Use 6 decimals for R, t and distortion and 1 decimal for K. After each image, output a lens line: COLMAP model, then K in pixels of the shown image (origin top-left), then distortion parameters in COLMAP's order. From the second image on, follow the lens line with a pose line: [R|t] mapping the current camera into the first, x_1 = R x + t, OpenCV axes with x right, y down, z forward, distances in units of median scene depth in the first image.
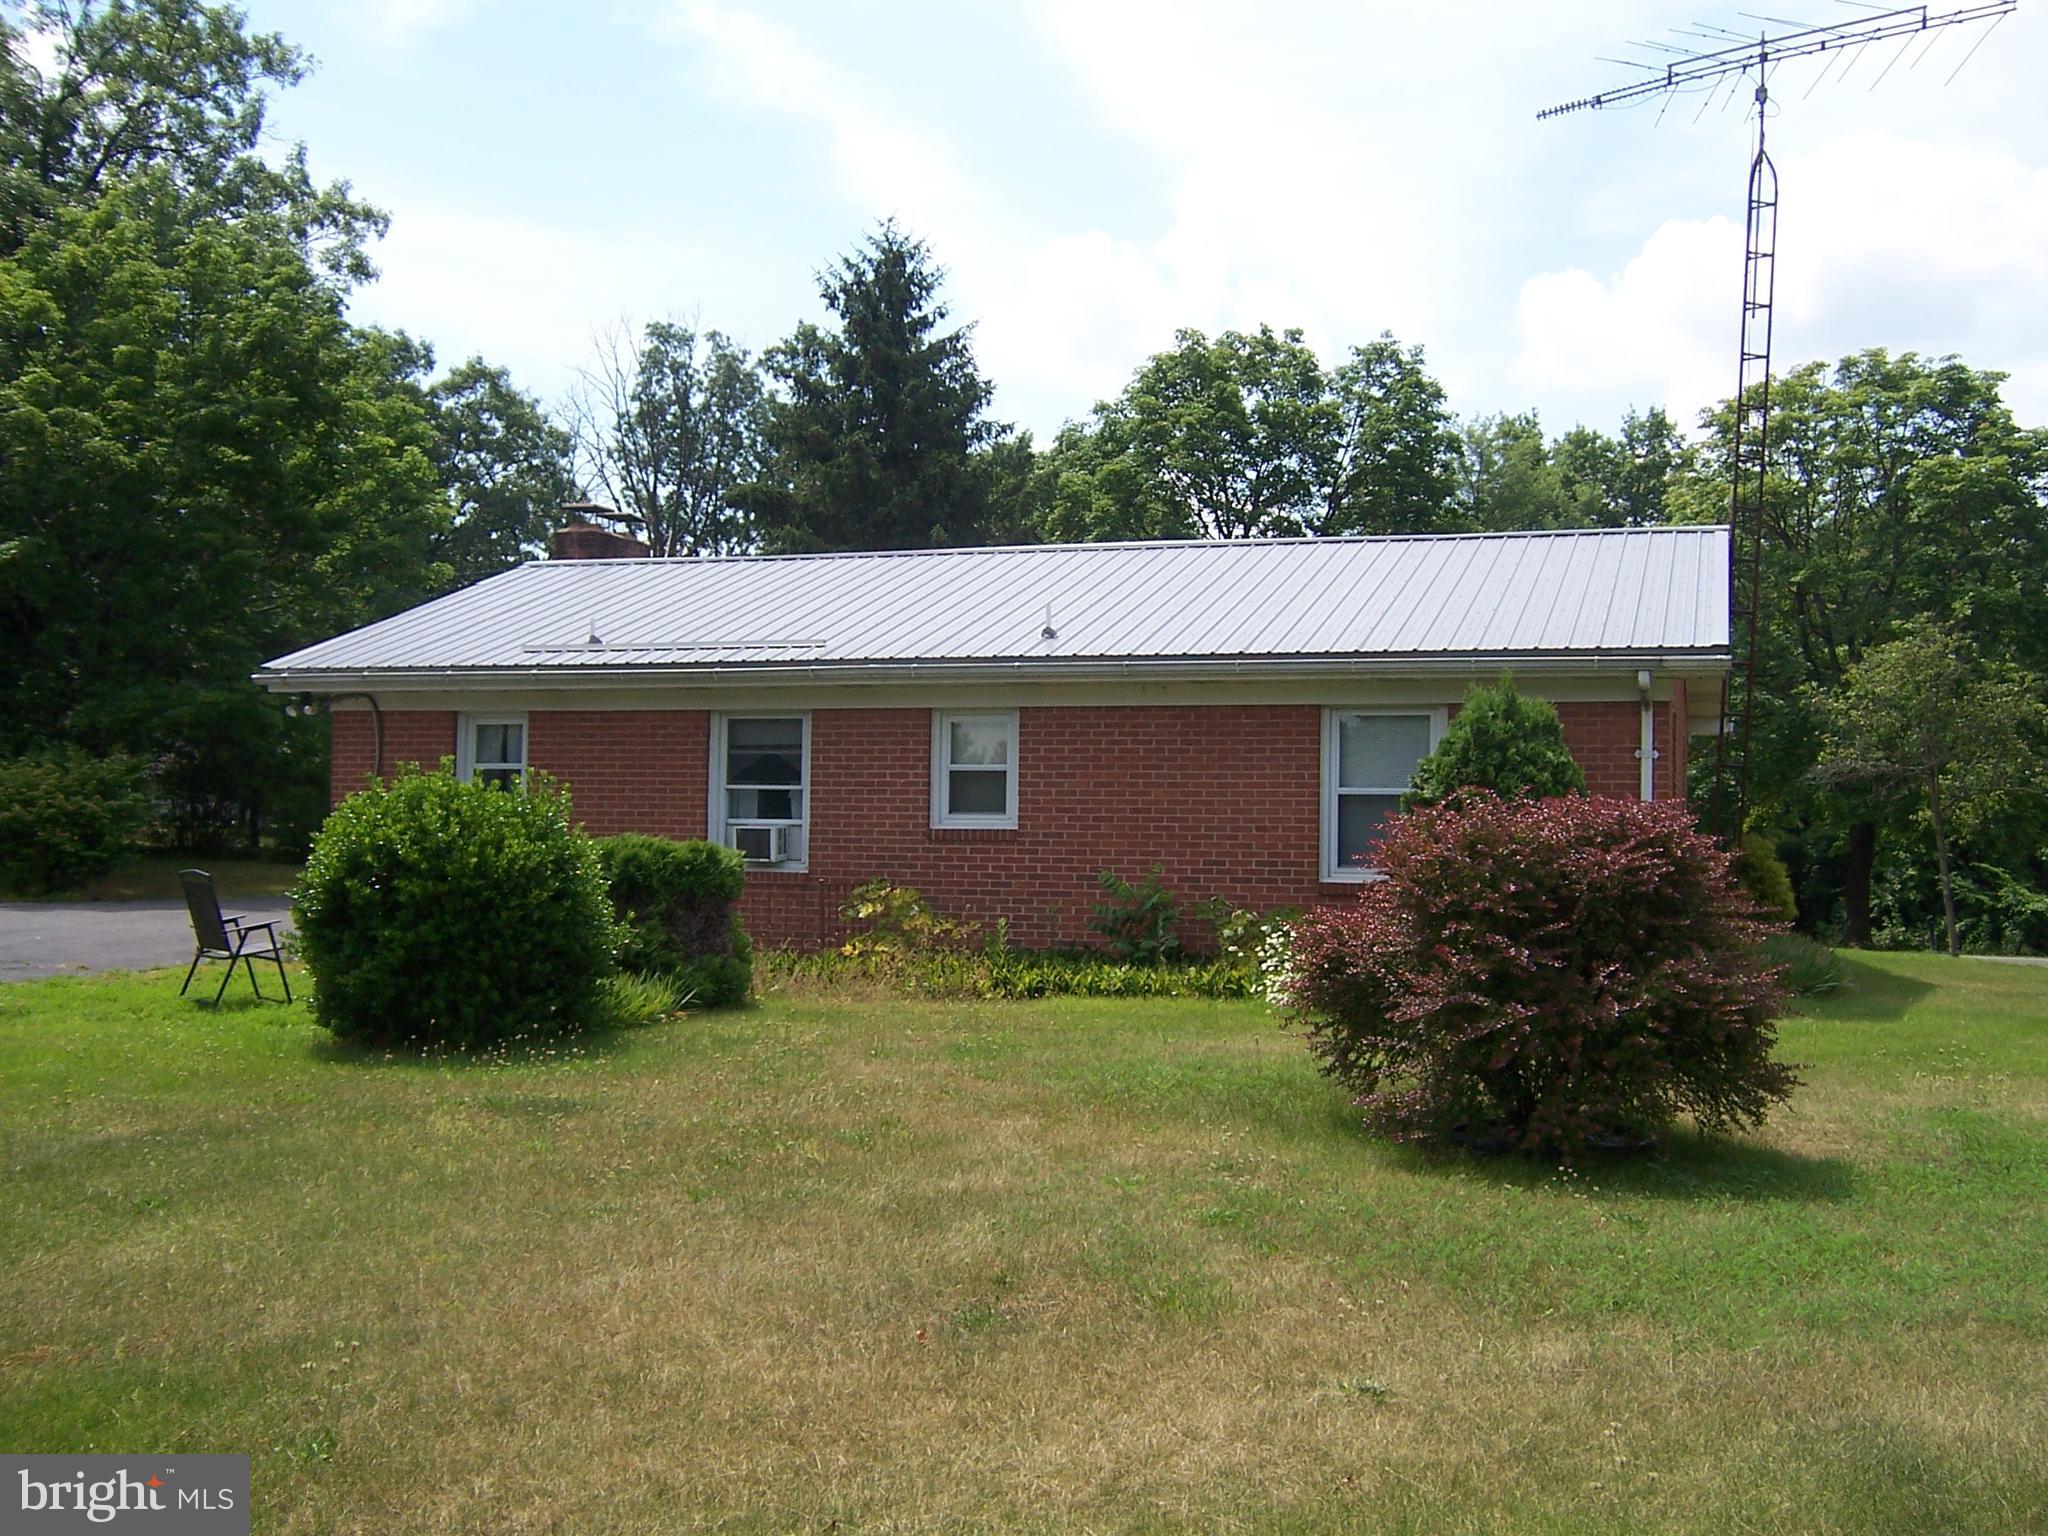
lens RADIAL K [[1952.0, 0, 1024.2], [0, 1952.0, 769.6], [0, 0, 1]] dist [-0.065903, 0.000000]
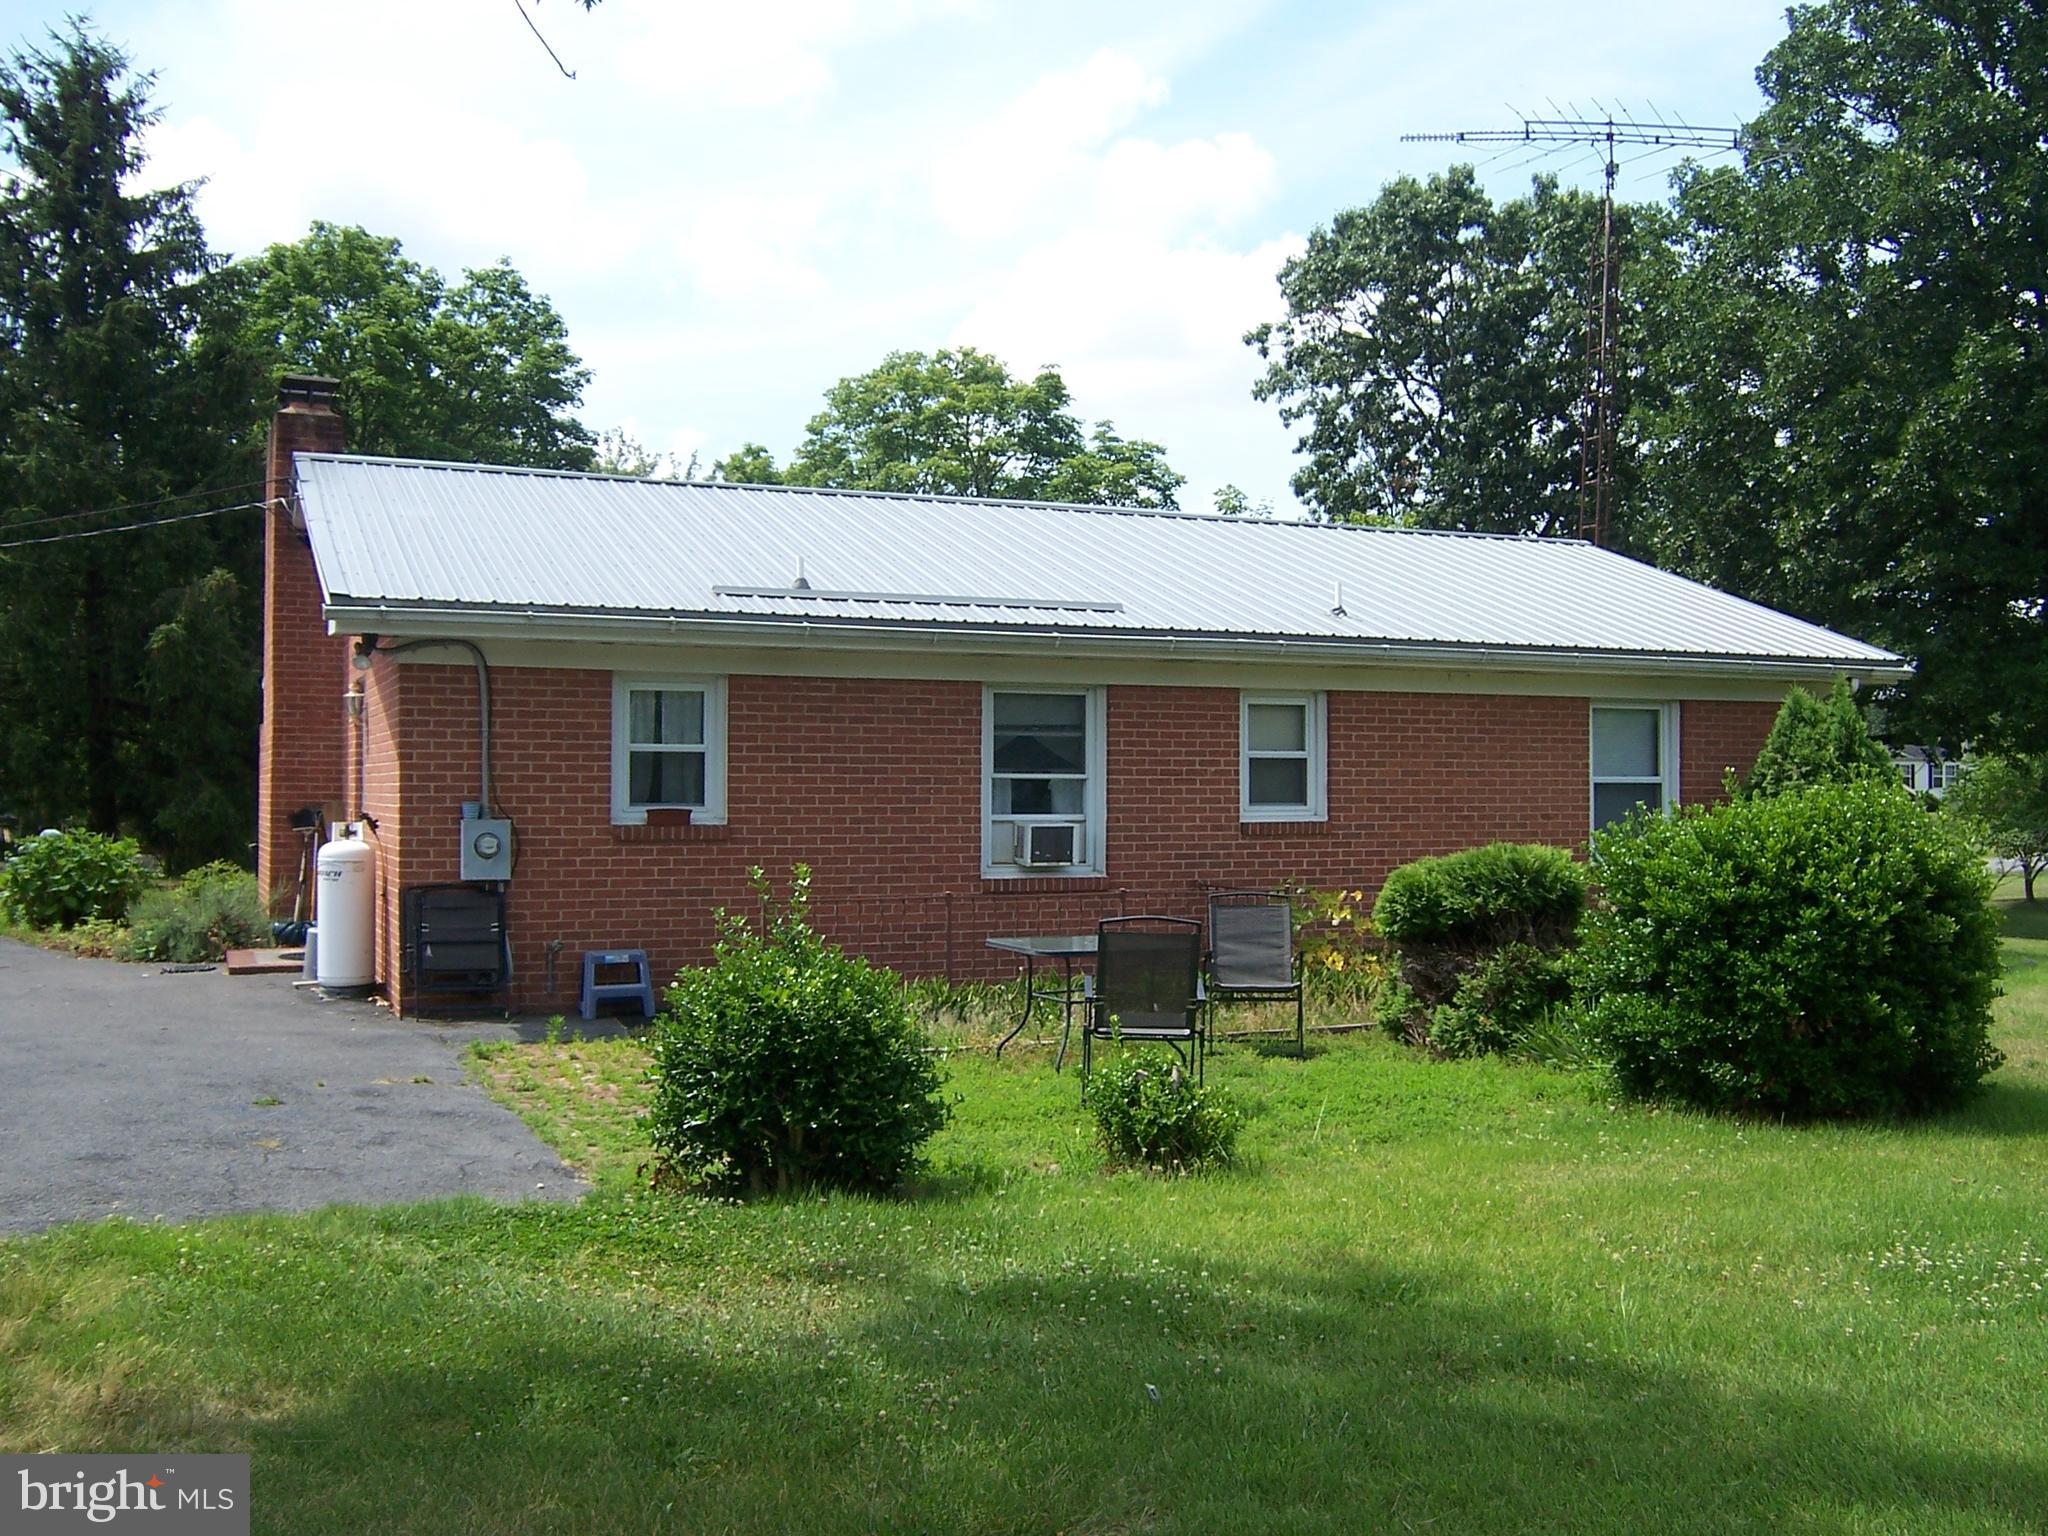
lens RADIAL K [[1952.0, 0, 1028.3], [0, 1952.0, 766.9], [0, 0, 1]] dist [-0.065903, 0.000000]
pose [[0.745920, -0.003870, 0.666024, -0.697179], [-0.013135, 0.999703, 0.020519, -0.012036], [-0.665906, -0.024054, 0.745648, 0.384390]]
